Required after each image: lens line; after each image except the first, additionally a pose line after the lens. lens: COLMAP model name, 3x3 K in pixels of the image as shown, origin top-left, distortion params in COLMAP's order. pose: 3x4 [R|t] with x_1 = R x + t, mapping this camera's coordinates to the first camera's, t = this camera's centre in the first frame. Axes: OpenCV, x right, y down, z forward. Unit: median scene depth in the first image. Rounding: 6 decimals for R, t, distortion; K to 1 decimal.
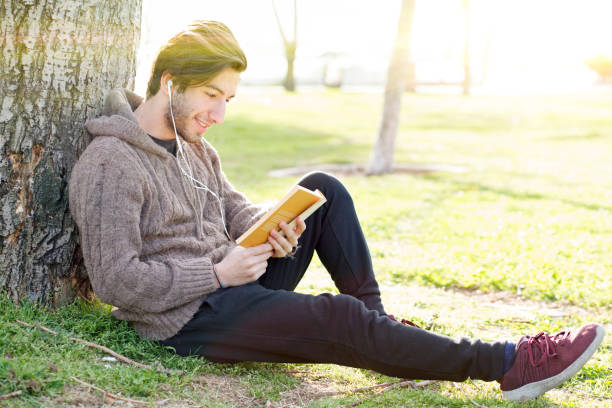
lens RADIAL K [[1571.0, 0, 306.6], [0, 1571.0, 228.2], [0, 0, 1]] dist [0.047966, -1.631617]
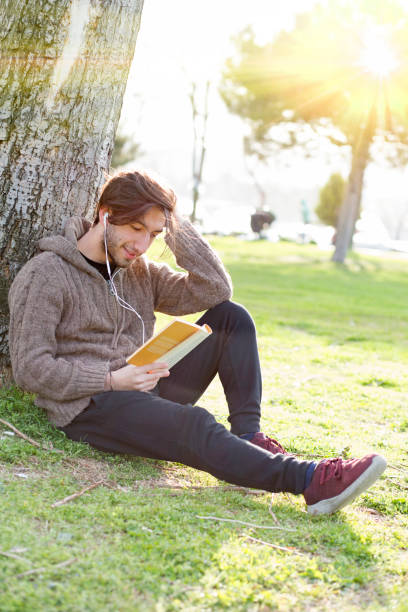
lens RADIAL K [[1753.1, 0, 201.7], [0, 1753.1, 298.6], [0, 0, 1]] dist [0.279913, -6.205778]
pose [[0.947552, 0.114194, -0.298503, 0.387106], [-0.130848, 0.990736, -0.036345, 0.009275], [0.291587, 0.073498, 0.953716, -0.248730]]
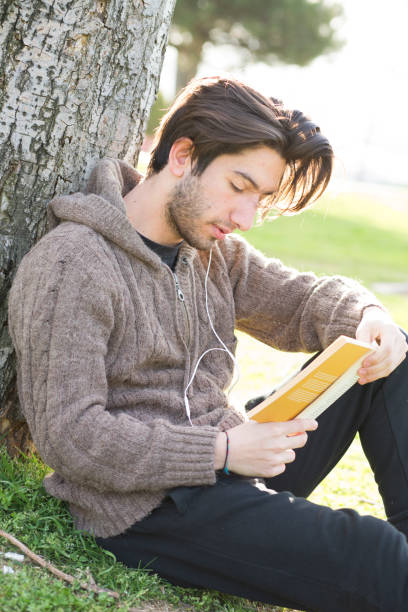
lens RADIAL K [[1571.0, 0, 204.0], [0, 1571.0, 306.0], [0, 0, 1]] dist [0.047966, -1.631617]
pose [[0.978014, 0.151010, -0.143819, 0.030731], [-0.152314, 0.988330, 0.001960, -0.033222], [0.142436, 0.019988, 0.989602, 0.330958]]
